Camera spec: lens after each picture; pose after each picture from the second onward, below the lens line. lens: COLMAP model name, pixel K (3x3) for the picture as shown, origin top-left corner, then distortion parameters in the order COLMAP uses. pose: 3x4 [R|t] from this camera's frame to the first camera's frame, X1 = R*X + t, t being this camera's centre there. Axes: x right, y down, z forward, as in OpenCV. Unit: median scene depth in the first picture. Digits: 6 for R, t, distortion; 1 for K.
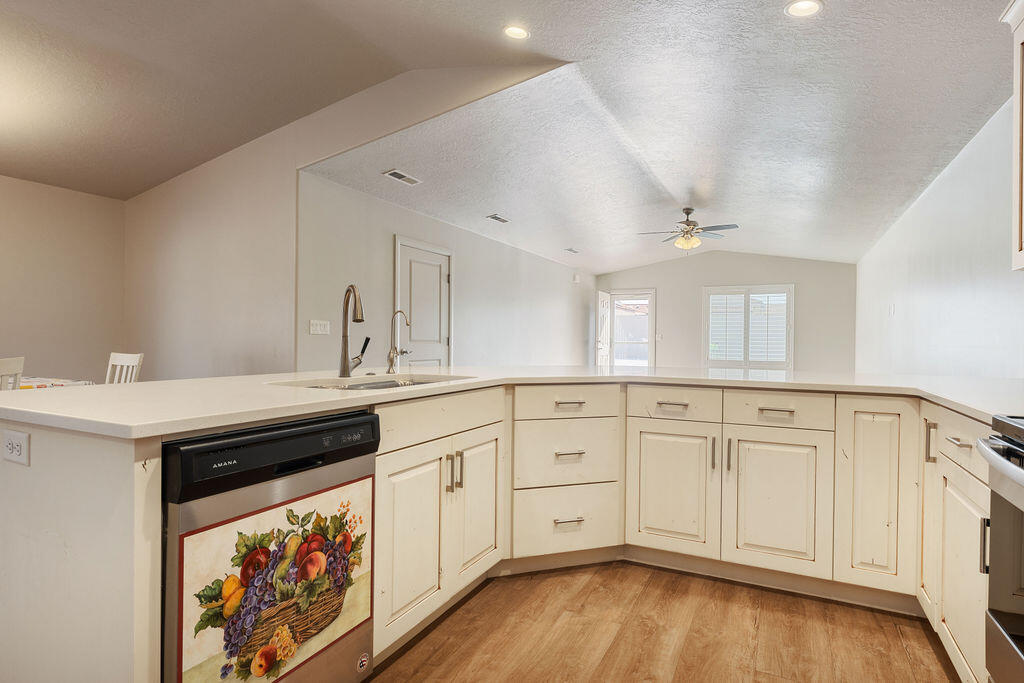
lens RADIAL K [[547.1, 0, 510.2], [0, 547.1, 341.8], [0, 0, 1]] dist [0.003664, 0.000131]
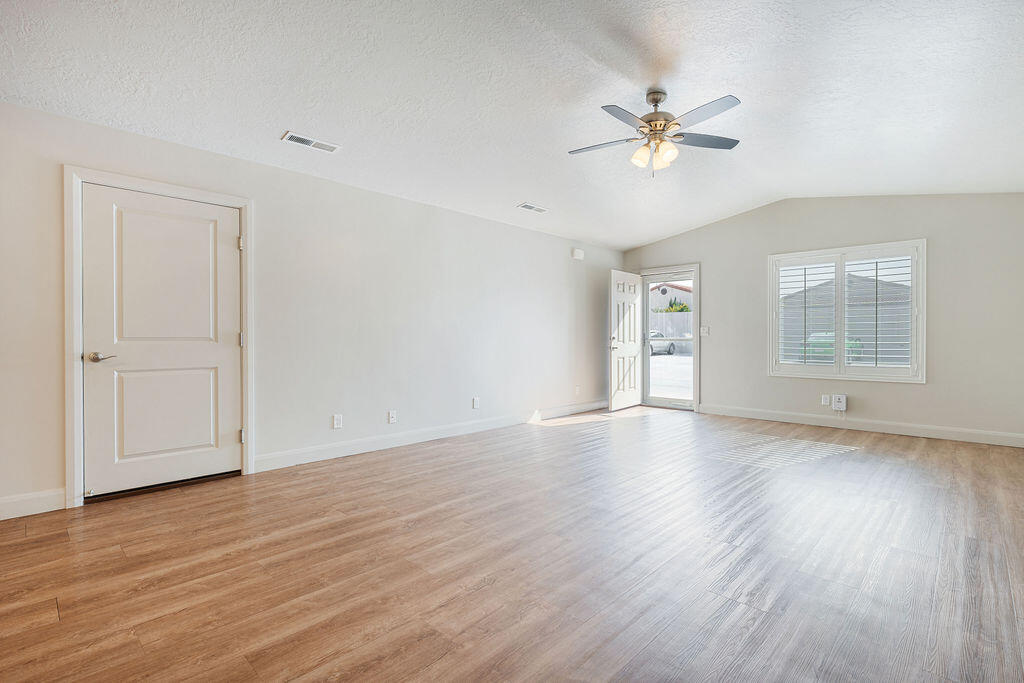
lens RADIAL K [[476.7, 0, 513.8], [0, 476.7, 341.1], [0, 0, 1]] dist [-0.004851, 0.000234]
pose [[0.954488, -0.006737, -0.298172, 0.234223], [0.007280, 0.999973, 0.000710, 0.002323], [0.298160, -0.002849, 0.954512, 0.358521]]
